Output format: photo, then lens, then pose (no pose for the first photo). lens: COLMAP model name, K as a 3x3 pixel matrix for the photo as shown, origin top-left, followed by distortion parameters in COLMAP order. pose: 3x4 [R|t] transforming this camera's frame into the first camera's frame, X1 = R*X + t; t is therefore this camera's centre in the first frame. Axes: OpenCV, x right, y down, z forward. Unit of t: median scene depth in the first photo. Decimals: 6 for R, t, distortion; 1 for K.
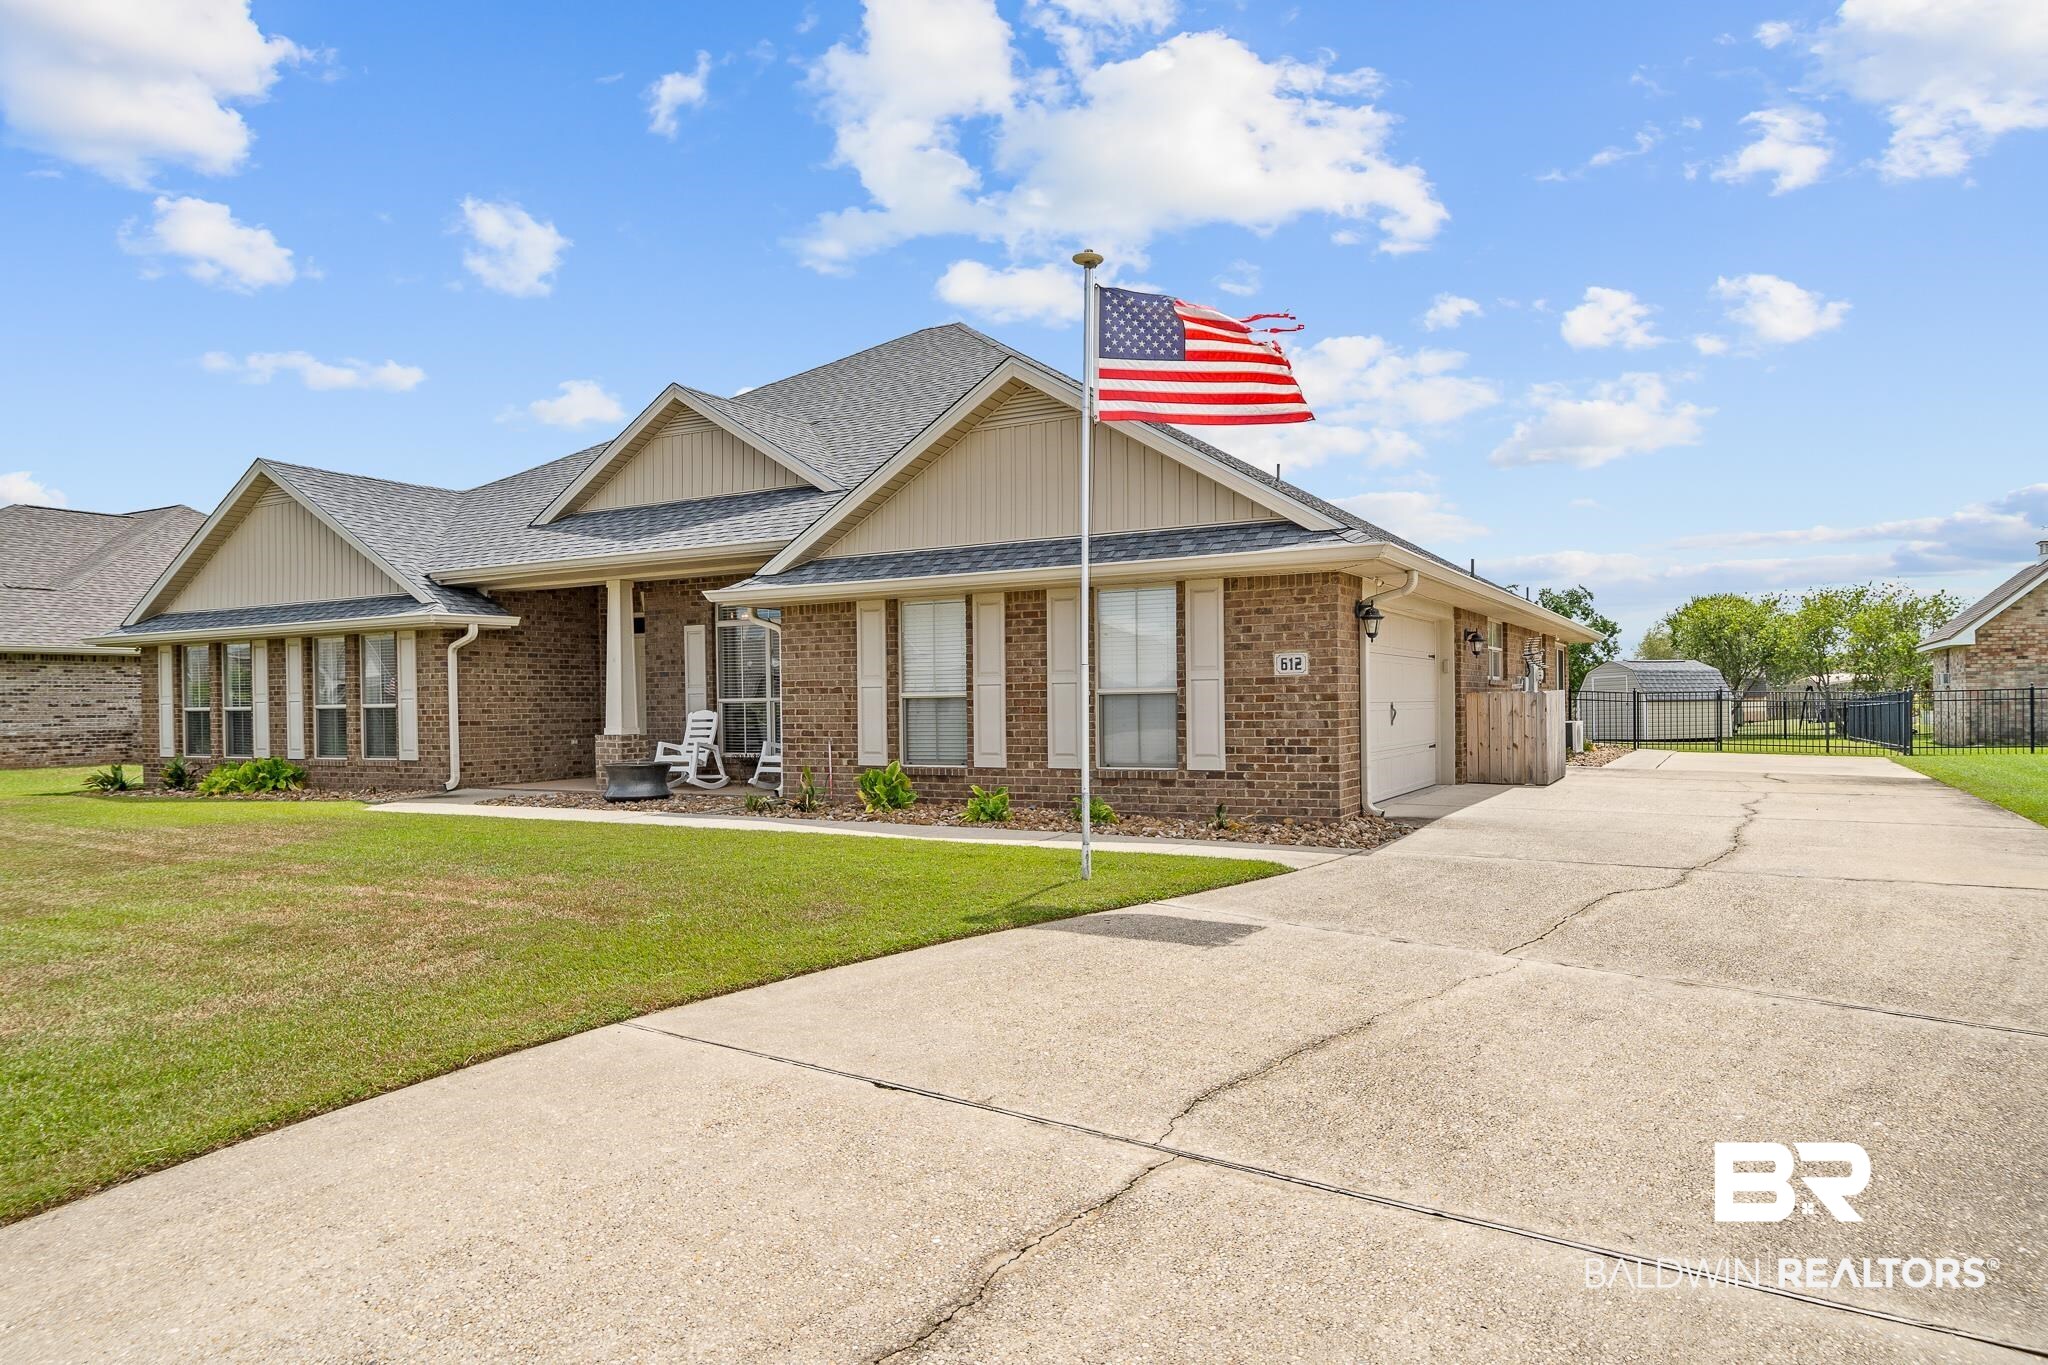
lens RADIAL K [[1279.1, 0, 1013.4], [0, 1279.1, 691.8], [0, 0, 1]] dist [0.000514, 0.000205]
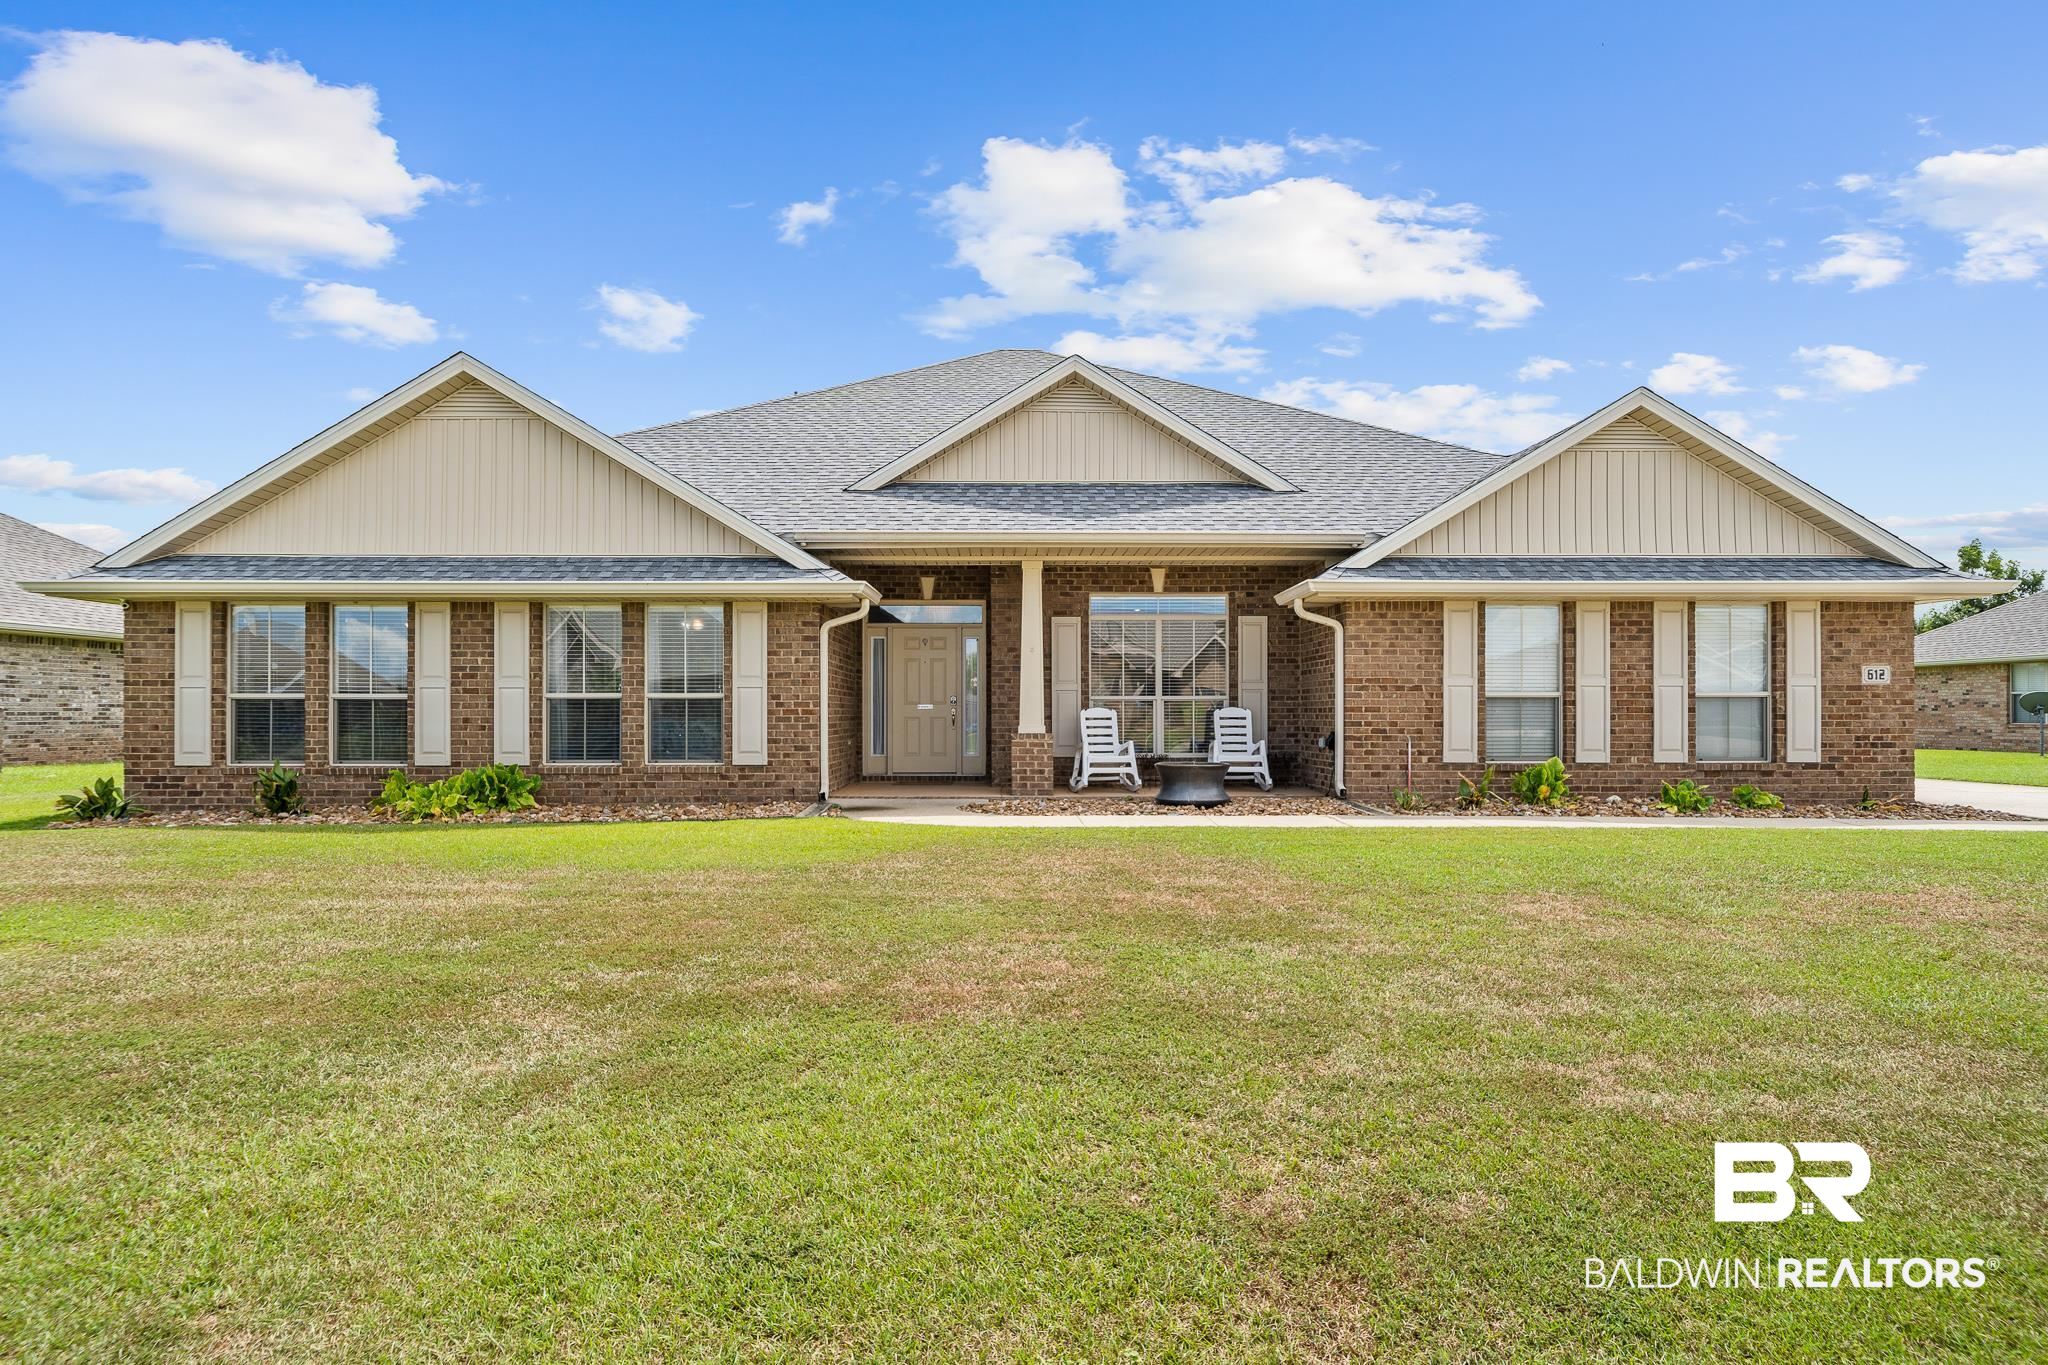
lens RADIAL K [[1027.3, 0, 1022.5], [0, 1027.3, 712.1], [0, 0, 1]] dist [0.001392, 0.000333]
pose [[0.867183, 0.014274, 0.497785, -0.875216], [-0.016314, 0.999867, -0.000250, 0.024676], [-0.497722, -0.007905, 0.867300, 0.491265]]
